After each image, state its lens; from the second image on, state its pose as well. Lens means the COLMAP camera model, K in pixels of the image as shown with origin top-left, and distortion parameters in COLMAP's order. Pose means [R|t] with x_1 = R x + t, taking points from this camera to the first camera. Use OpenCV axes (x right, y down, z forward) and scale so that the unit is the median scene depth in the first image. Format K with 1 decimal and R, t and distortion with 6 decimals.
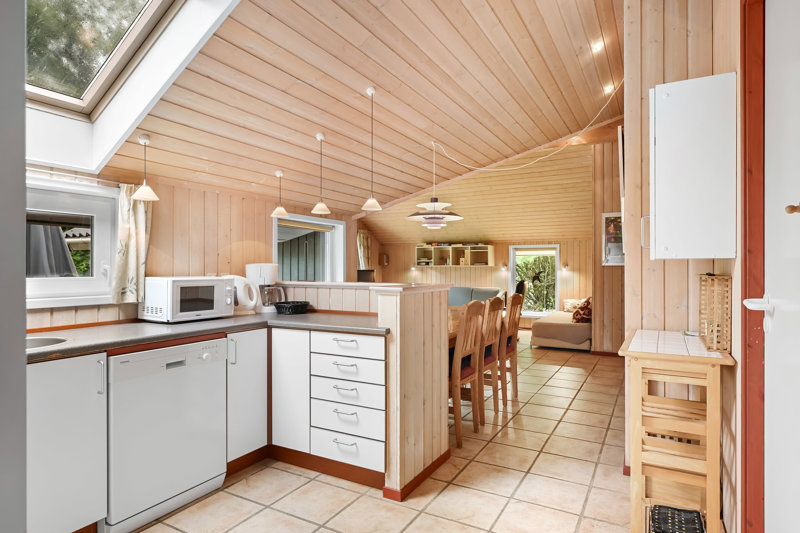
lens RADIAL K [[455.2, 0, 400.0], [0, 455.2, 266.5], [0, 0, 1]] dist [-0.000819, 0.000227]
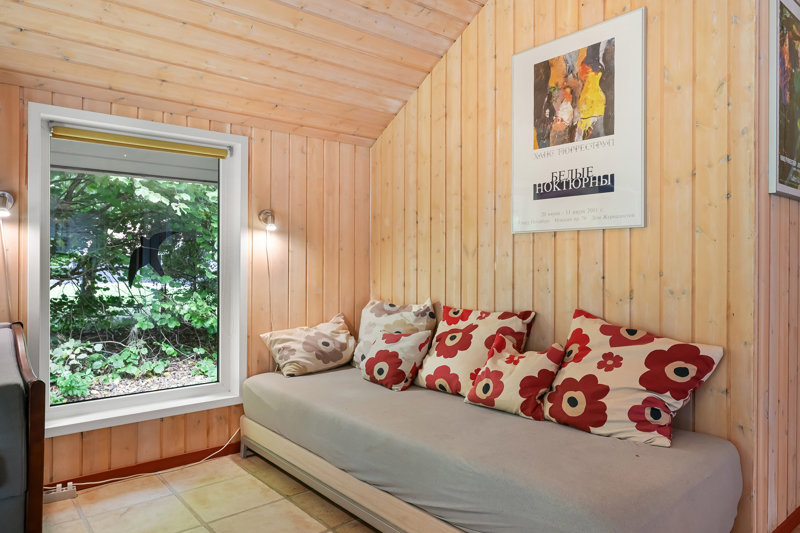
lens RADIAL K [[530.1, 0, 399.1], [0, 530.1, 261.8], [0, 0, 1]] dist [0.004003, 0.001418]
pose [[0.353817, -0.000446, 0.935315, 0.073137], [-0.005059, 0.999984, 0.002391, 0.025432], [-0.935301, -0.005578, 0.353809, 0.762138]]
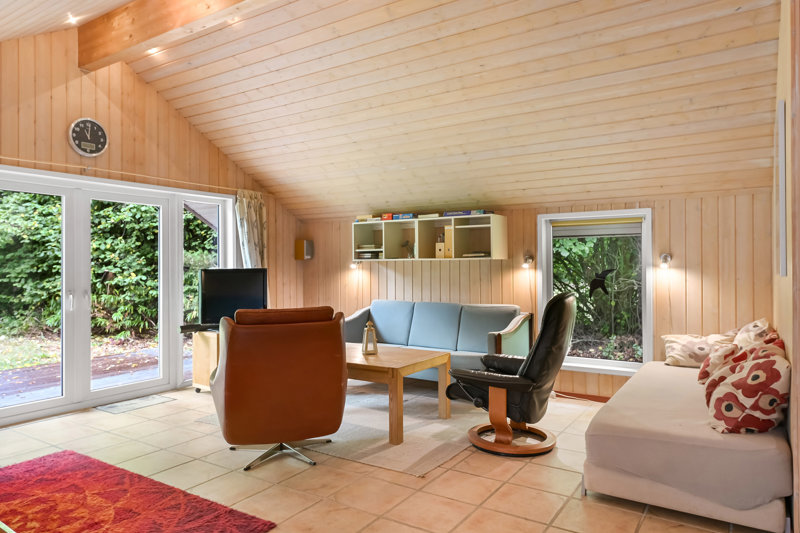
lens RADIAL K [[530.1, 0, 399.1], [0, 530.1, 261.8], [0, 0, 1]] dist [0.004003, 0.001418]
pose [[0.997656, -0.006287, -0.068133, 0.135856], [0.006045, 0.999975, -0.003748, 0.003155], [0.068155, 0.003327, 0.997669, 0.453014]]
